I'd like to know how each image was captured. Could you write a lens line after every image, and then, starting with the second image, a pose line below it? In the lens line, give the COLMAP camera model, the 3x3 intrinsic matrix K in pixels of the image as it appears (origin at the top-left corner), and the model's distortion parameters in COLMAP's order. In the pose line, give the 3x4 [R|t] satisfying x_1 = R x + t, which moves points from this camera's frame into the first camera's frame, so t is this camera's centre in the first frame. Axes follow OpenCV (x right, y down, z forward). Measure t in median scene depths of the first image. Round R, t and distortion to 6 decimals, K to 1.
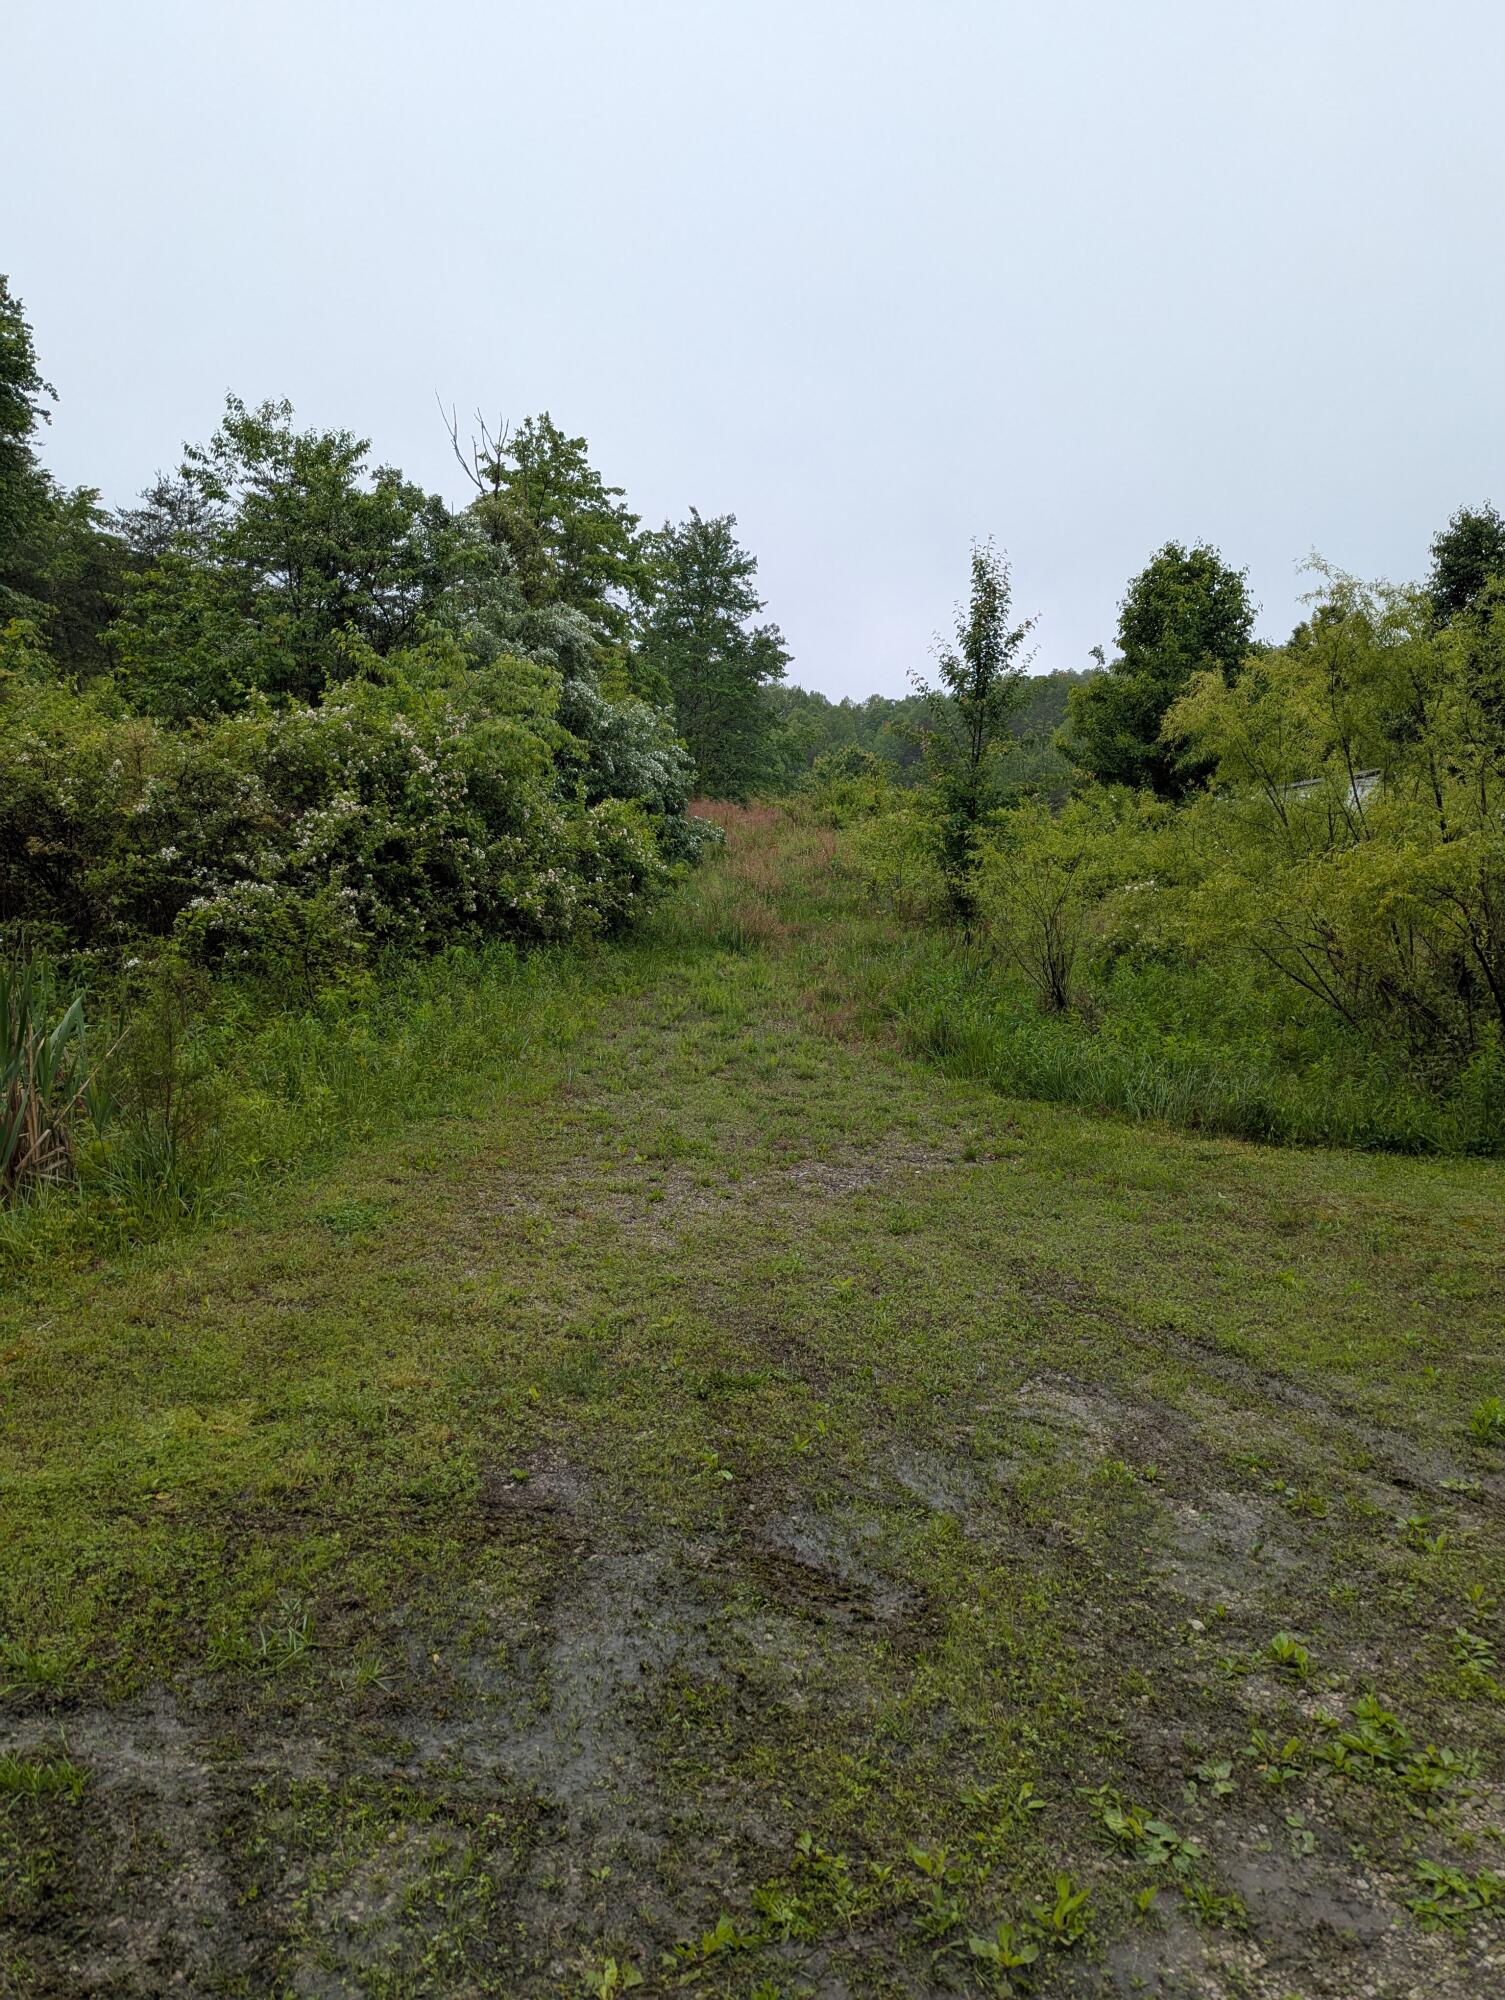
lens RADIAL K [[1461.8, 0, 768.3], [0, 1461.8, 1002.0], [0, 0, 1]] dist [0.068607, -0.077920]
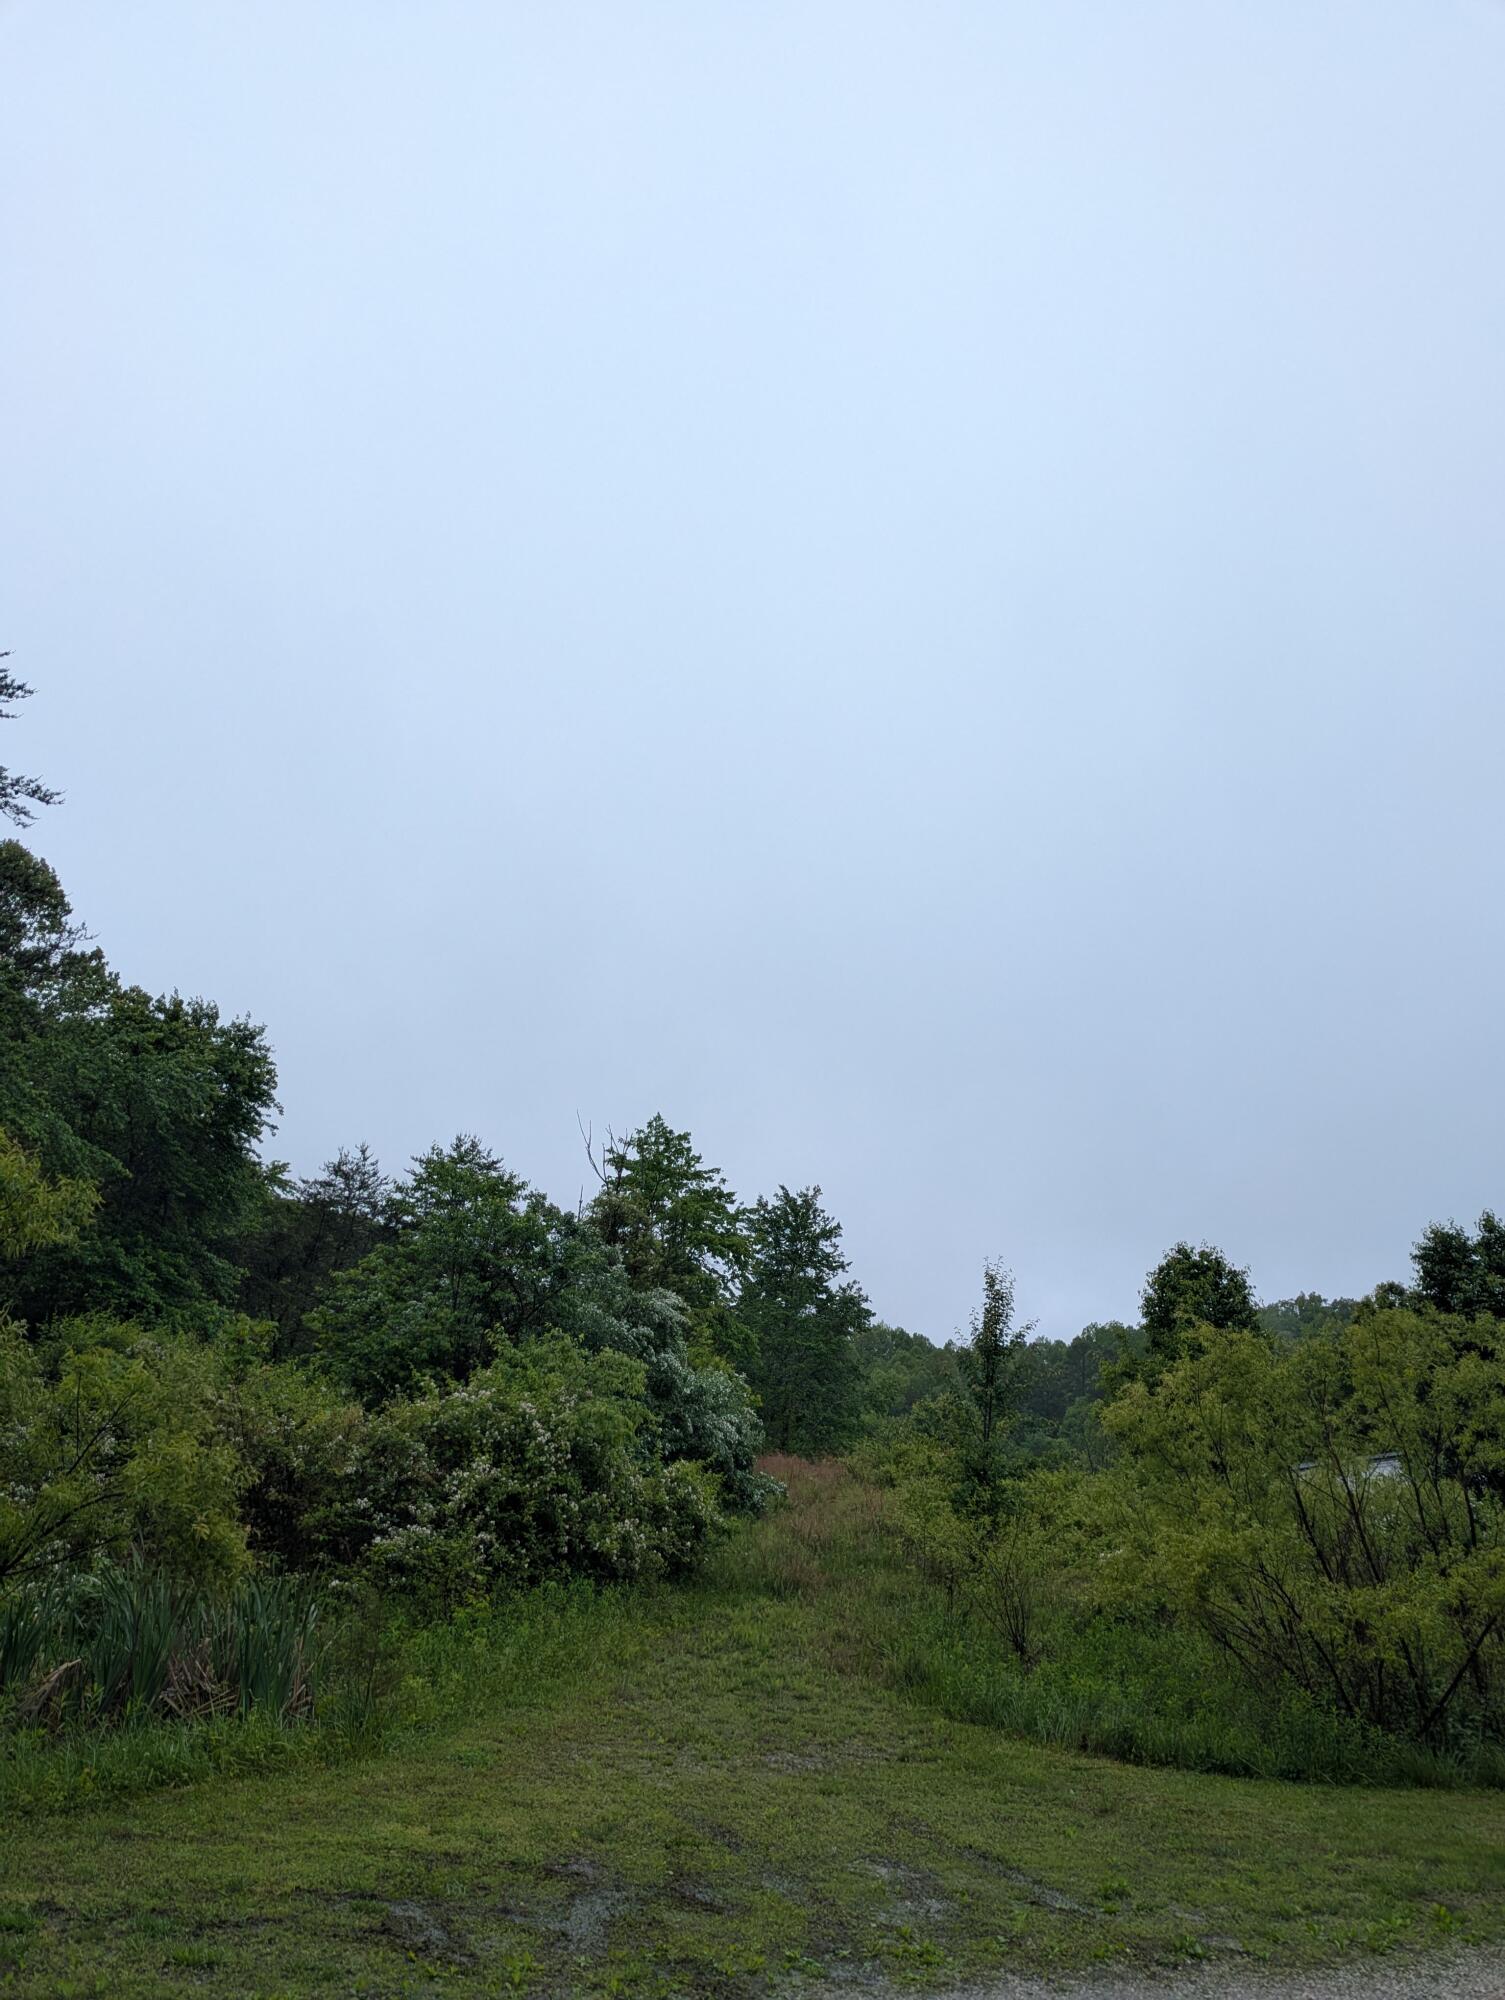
lens RADIAL K [[1435.6, 0, 754.5], [0, 1435.6, 1021.5], [0, 0, 1]] dist [0.076237, -0.070630]
pose [[0.996530, 0.008621, -0.082787, 0.072113], [-0.041638, 0.912862, -0.406140, 0.024509], [0.072072, 0.408178, 0.910053, -0.369968]]
